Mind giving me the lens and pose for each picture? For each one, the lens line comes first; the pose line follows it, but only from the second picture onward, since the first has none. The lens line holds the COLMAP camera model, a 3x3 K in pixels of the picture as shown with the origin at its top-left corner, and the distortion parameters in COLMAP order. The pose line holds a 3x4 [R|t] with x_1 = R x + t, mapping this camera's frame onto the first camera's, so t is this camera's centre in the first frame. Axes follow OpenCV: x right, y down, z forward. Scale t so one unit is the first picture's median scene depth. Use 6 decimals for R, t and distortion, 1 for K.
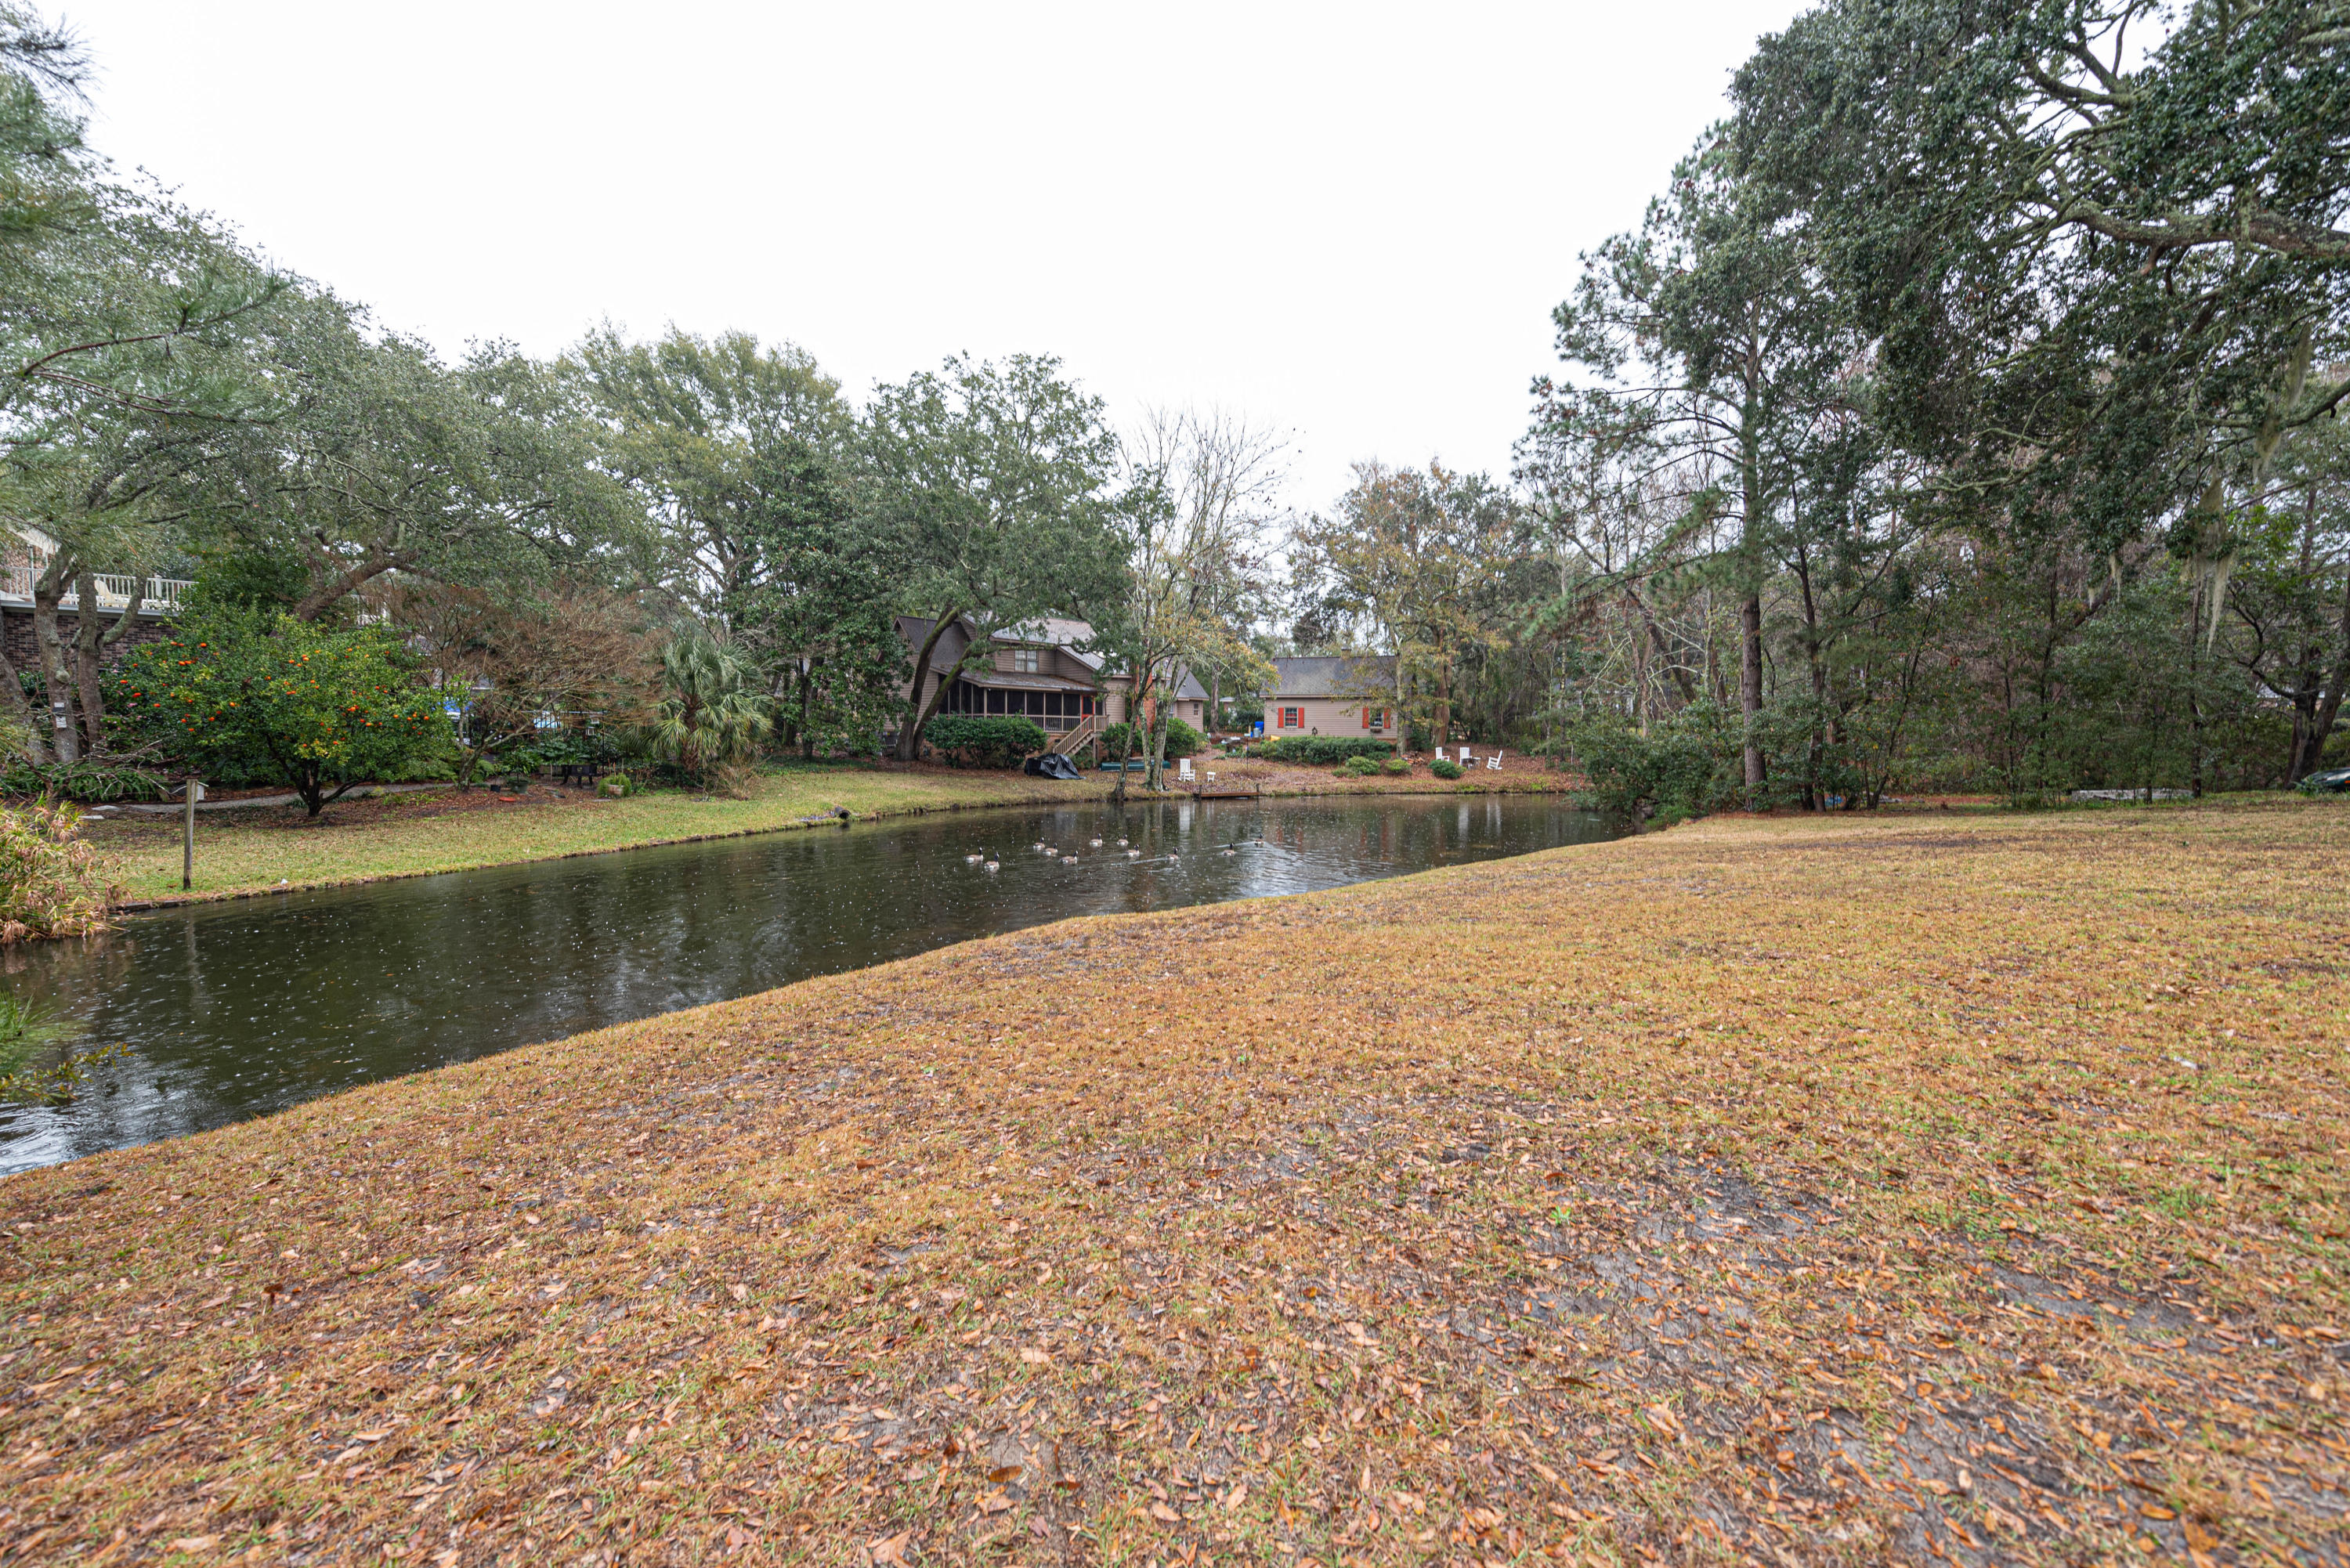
lens RADIAL K [[951.4, 0, 1175.0], [0, 951.4, 784.0], [0, 0, 1]] dist [0.001026, -0.000688]
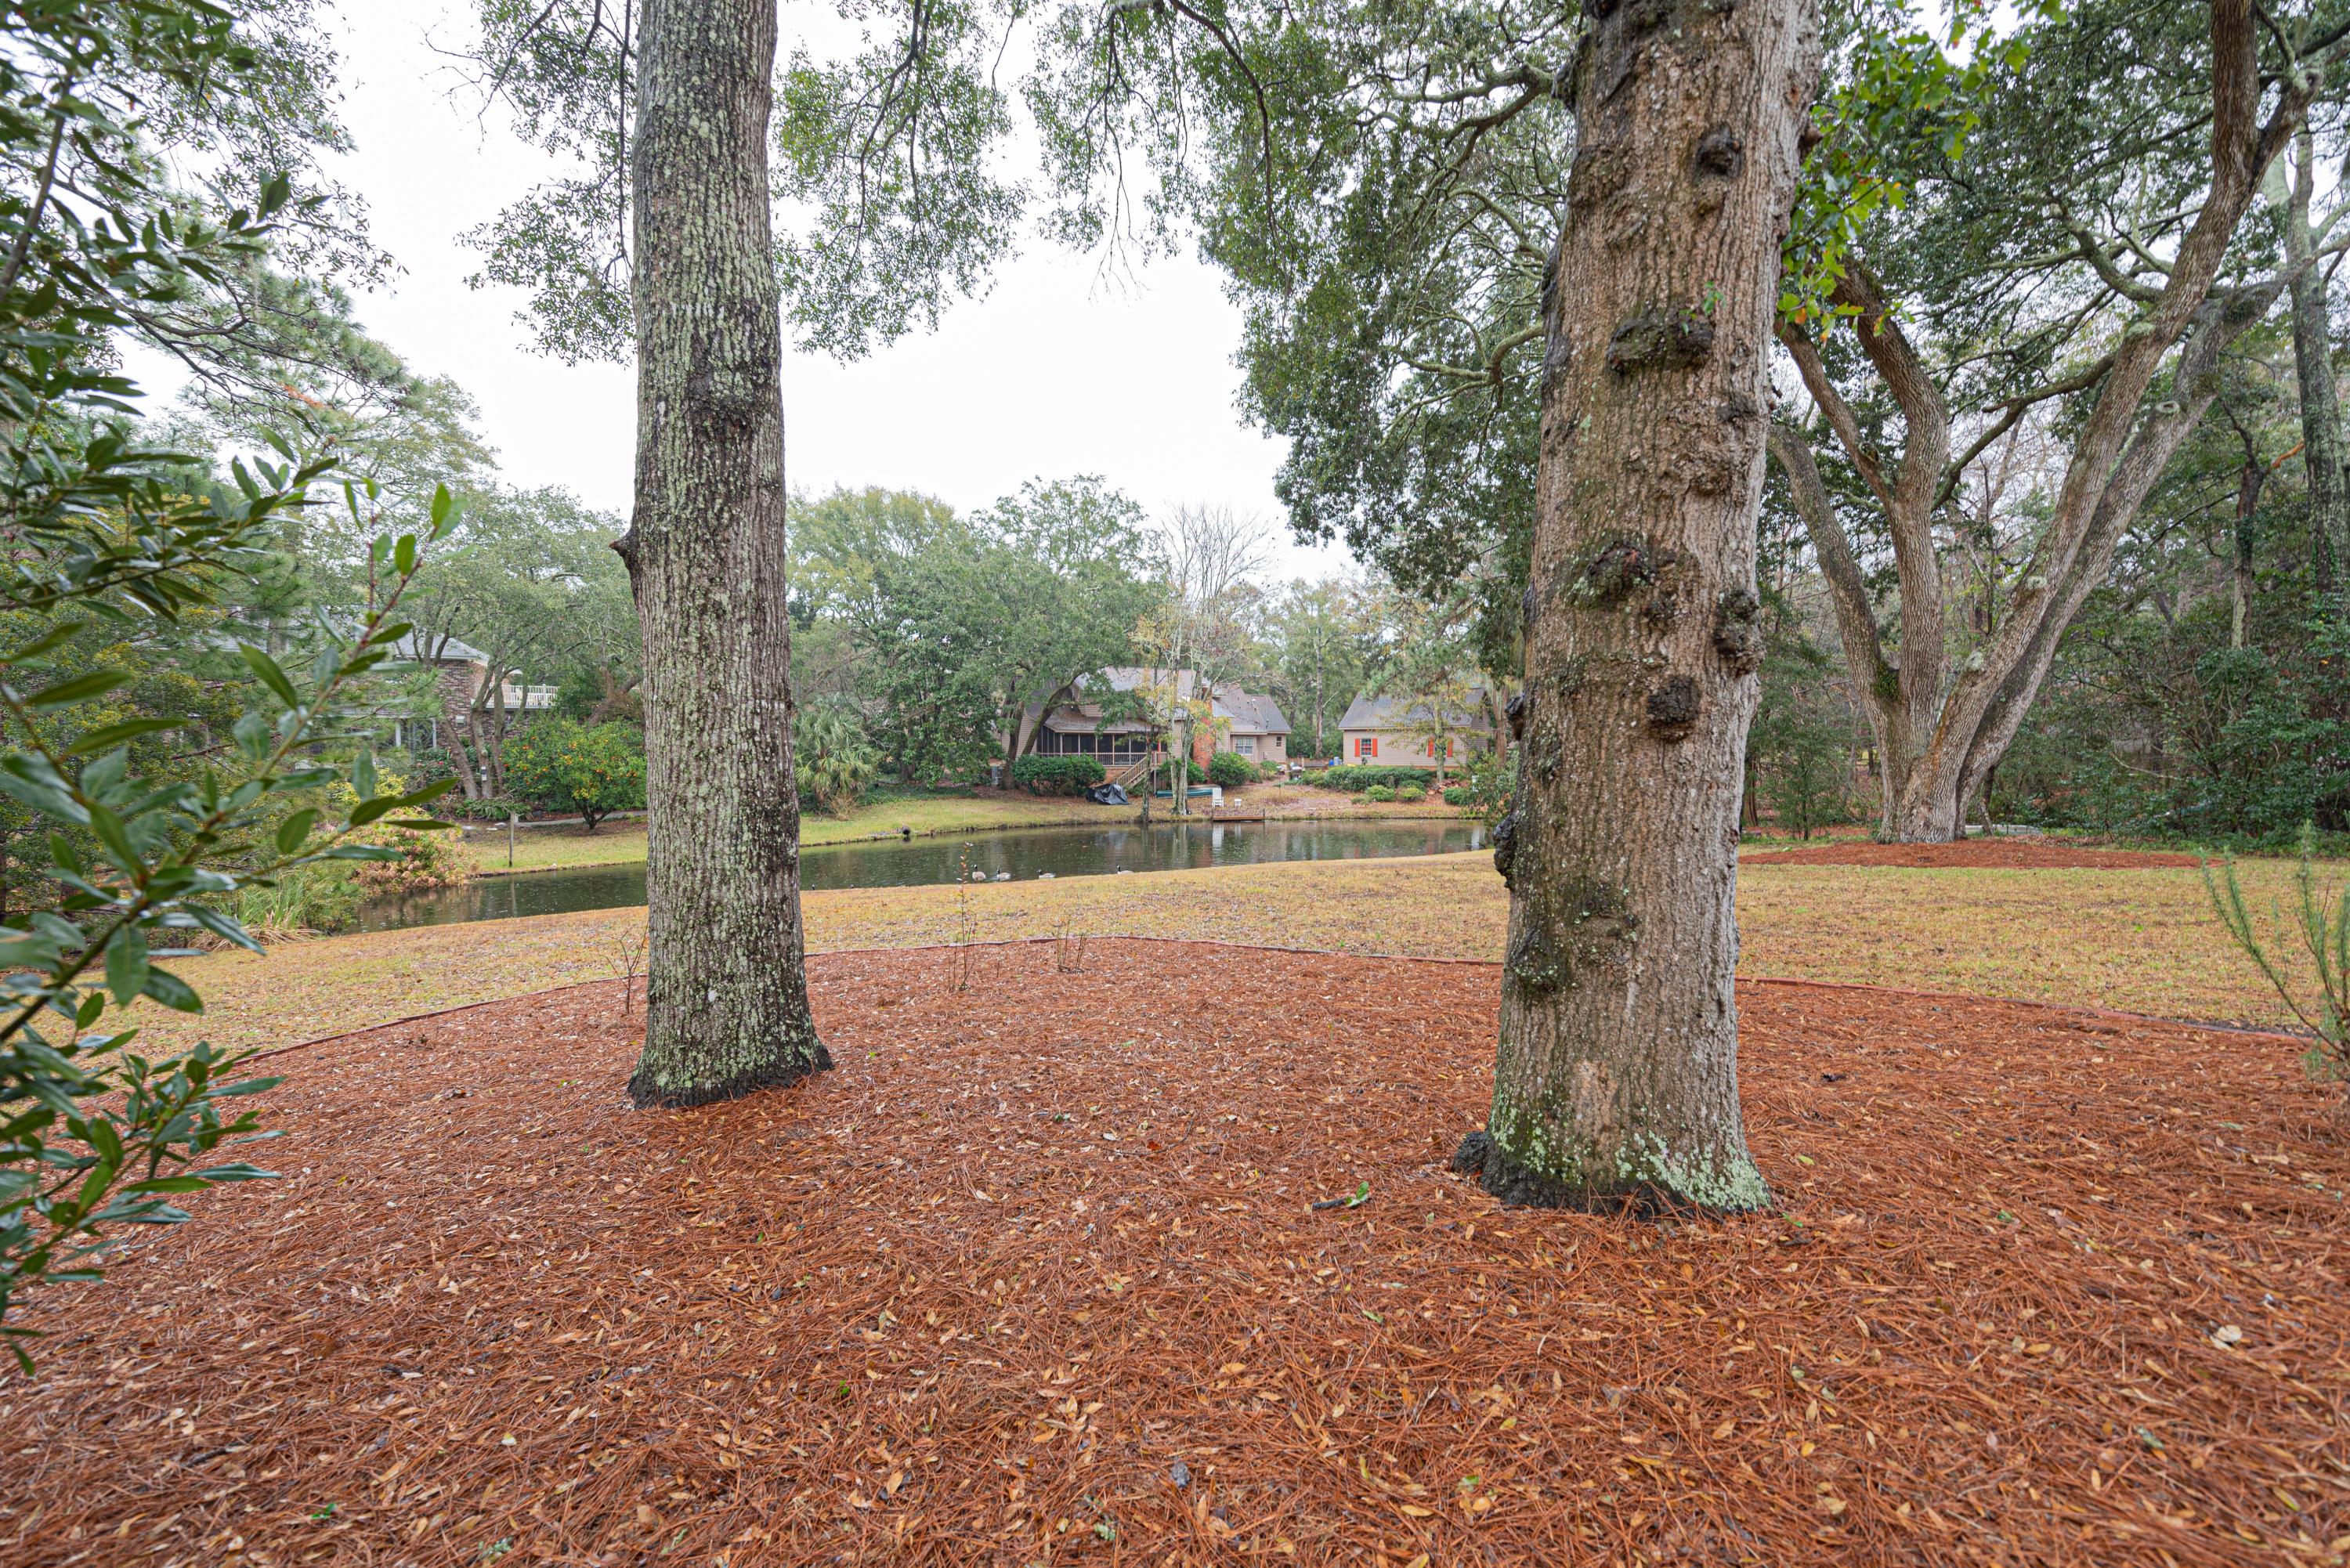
lens RADIAL K [[951.4, 0, 1175.0], [0, 951.4, 784.0], [0, 0, 1]] dist [0.001026, -0.000688]
pose [[0.963348, 0.000795, -0.268252, 0.313206], [-0.004447, 0.999906, -0.013005, -0.017080], [0.268216, 0.013721, 0.963261, -0.206969]]
